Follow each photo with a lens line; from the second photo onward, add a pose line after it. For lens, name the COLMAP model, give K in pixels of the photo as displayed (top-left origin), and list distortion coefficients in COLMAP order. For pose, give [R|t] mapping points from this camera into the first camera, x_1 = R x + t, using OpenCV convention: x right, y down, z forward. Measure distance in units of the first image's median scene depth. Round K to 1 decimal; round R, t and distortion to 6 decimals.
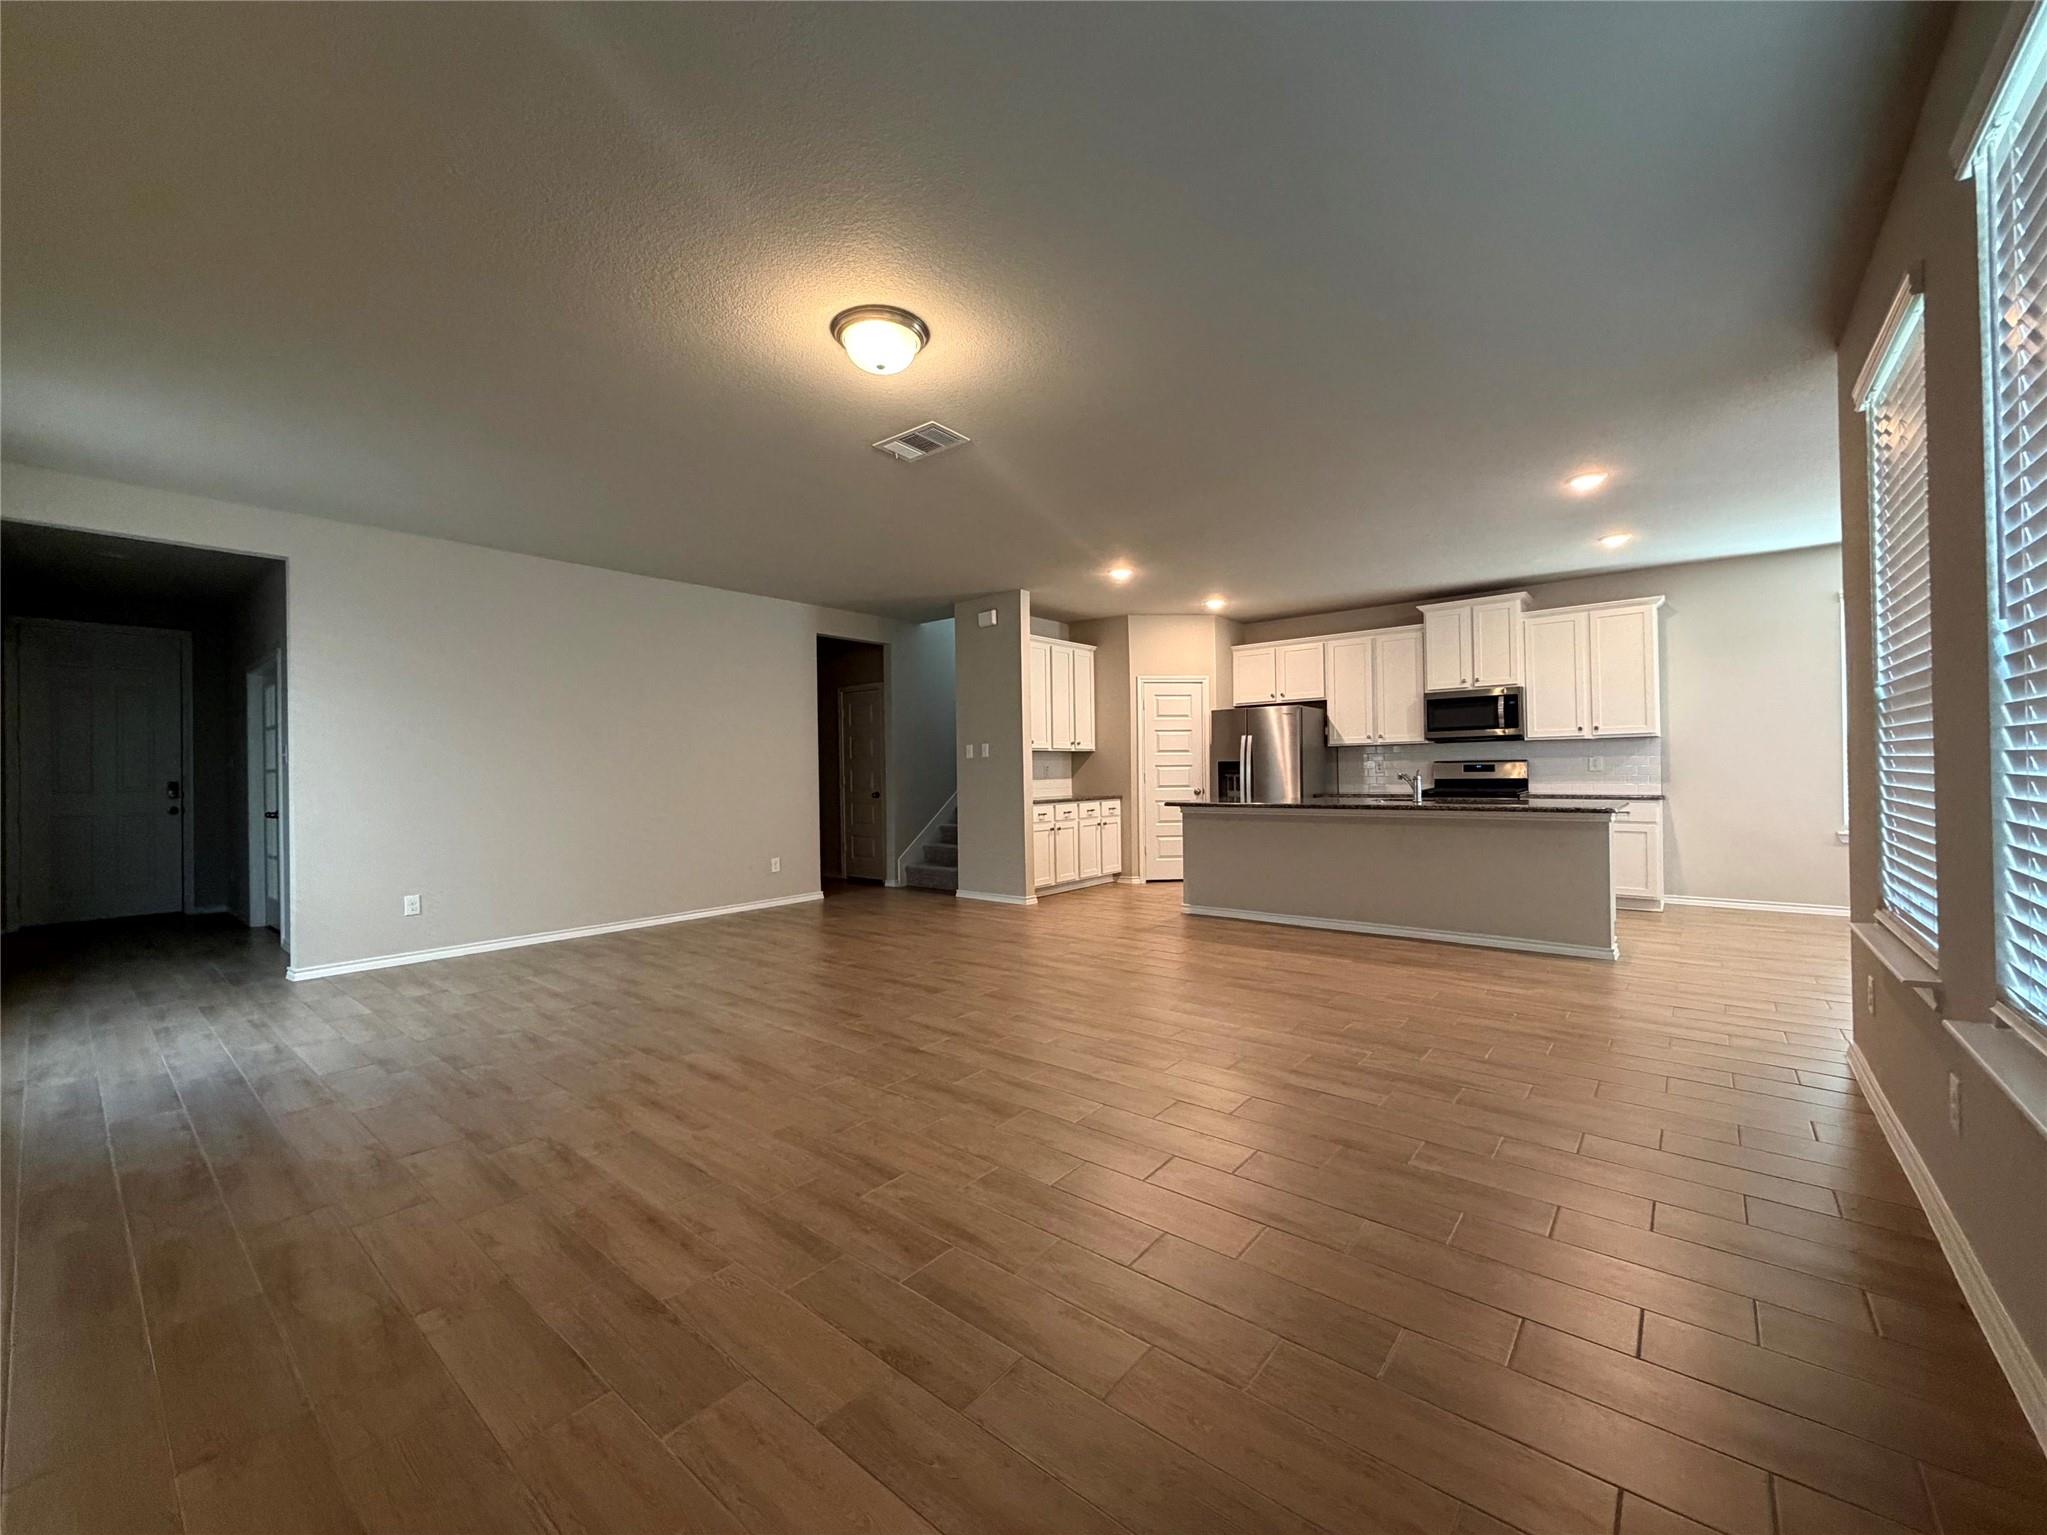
lens RADIAL K [[815.0, 0, 1023.1], [0, 815.0, 764.0], [0, 0, 1]] dist [0.002194, 0.000050]
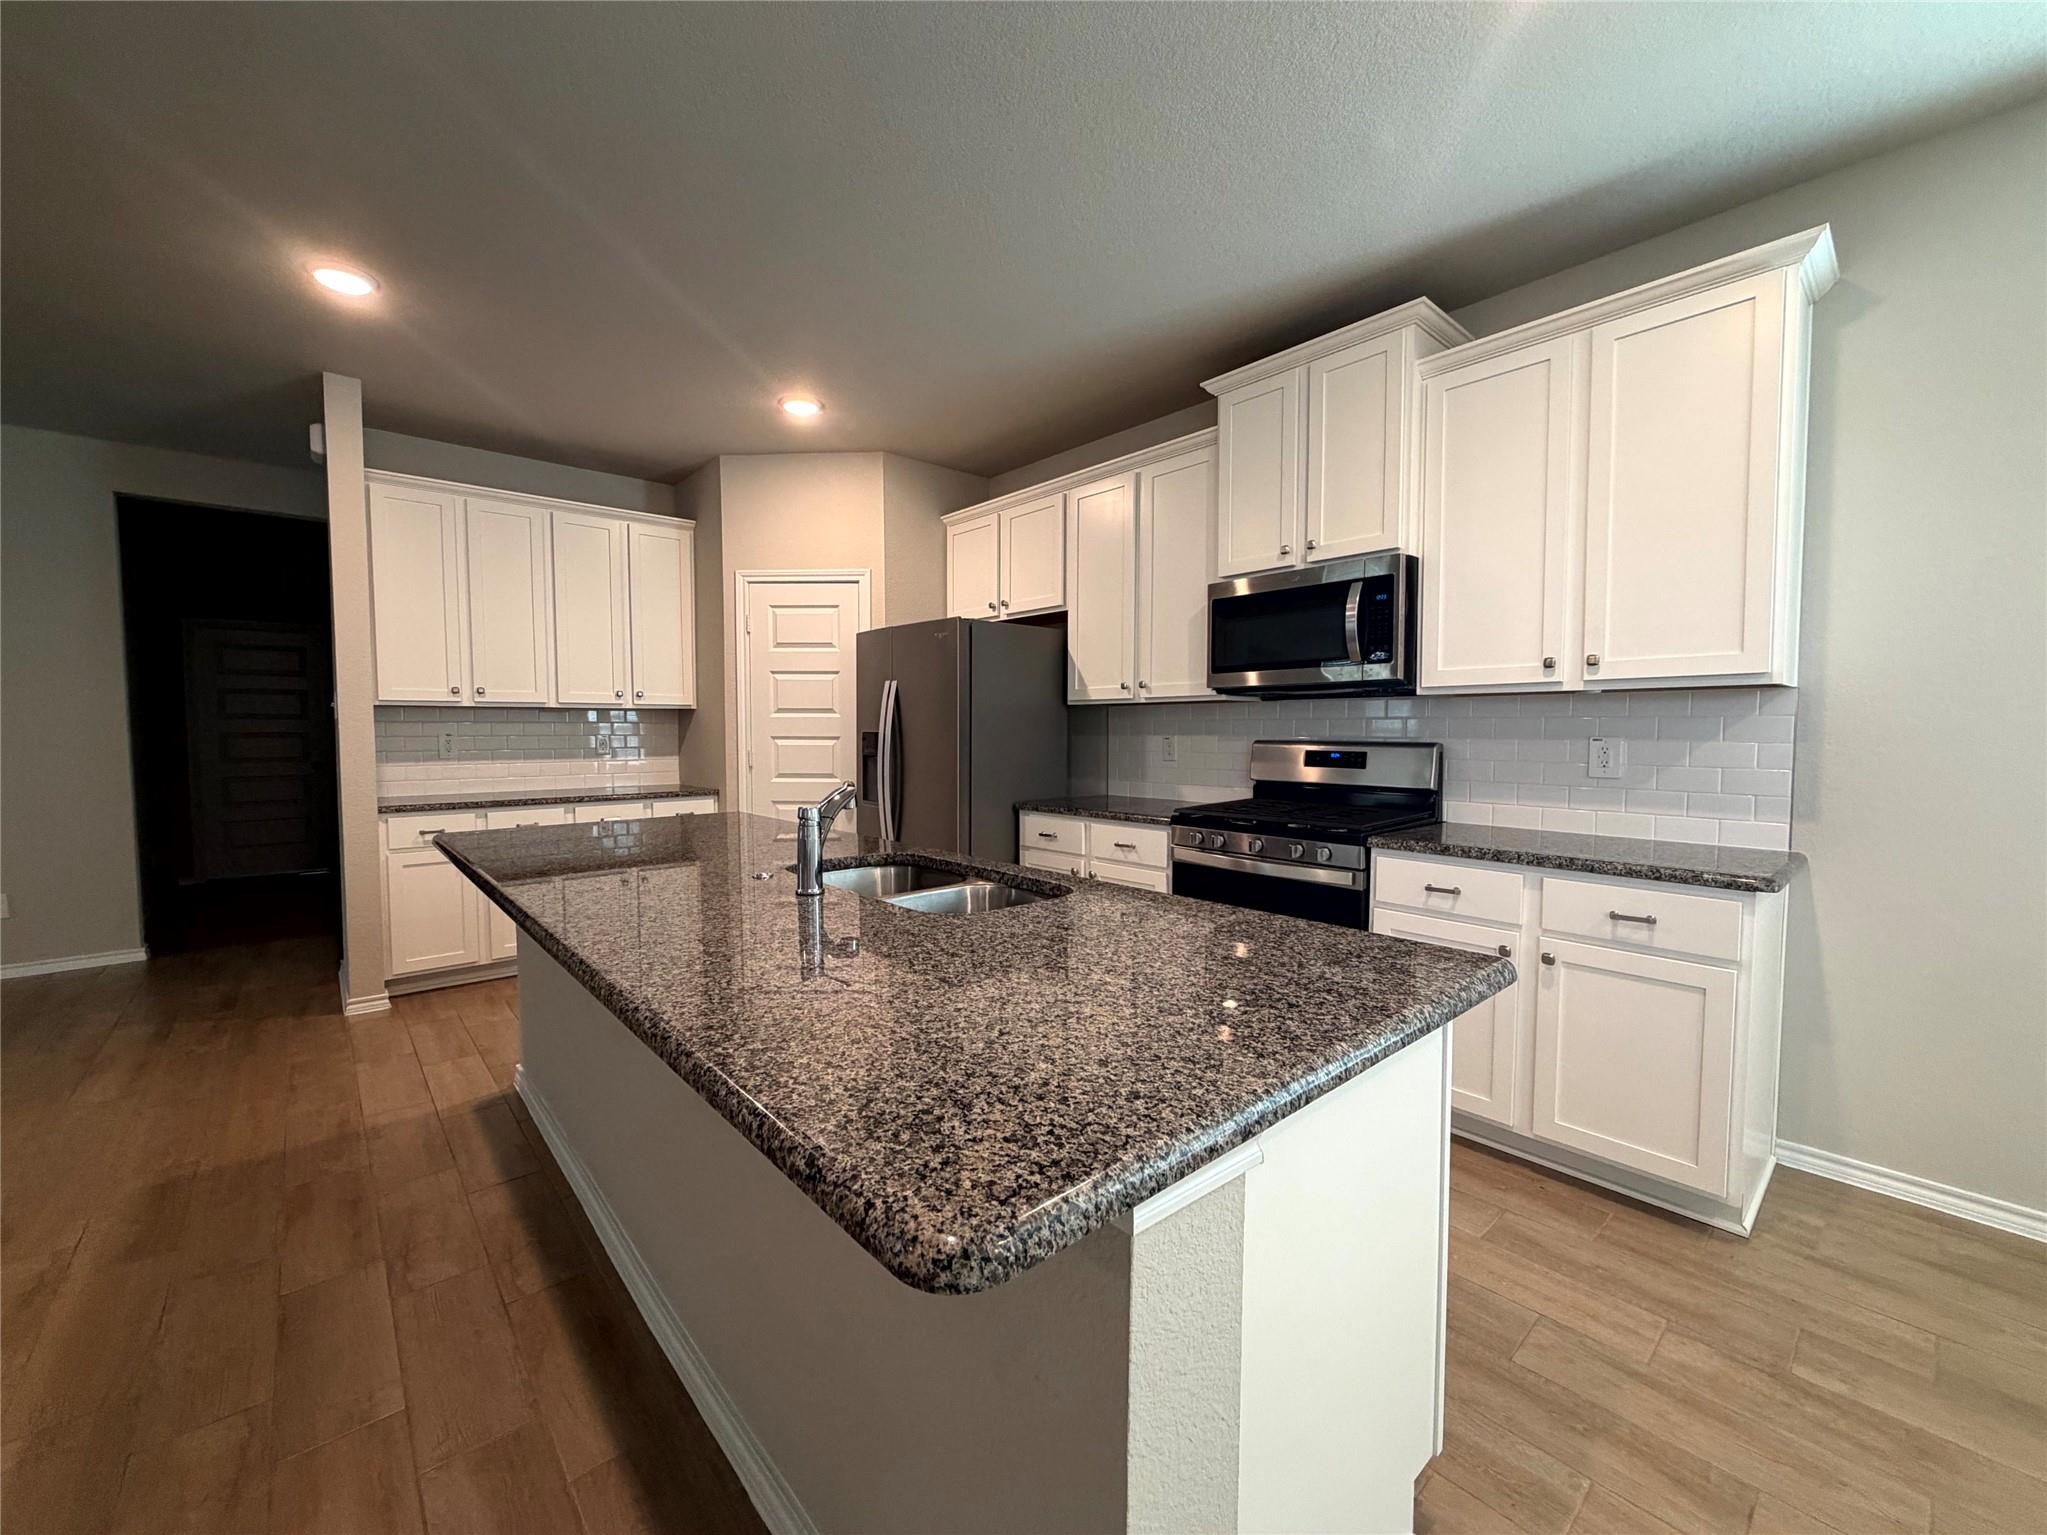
lens RADIAL K [[815.0, 0, 1024.3], [0, 815.0, 763.0], [0, 0, 1]] dist [0.002194, 0.000050]
pose [[0.988763, 0.022714, -0.147757, 0.464184], [-0.015346, 0.998590, 0.050812, -0.012341], [0.148703, -0.047974, 0.987718, 0.554747]]
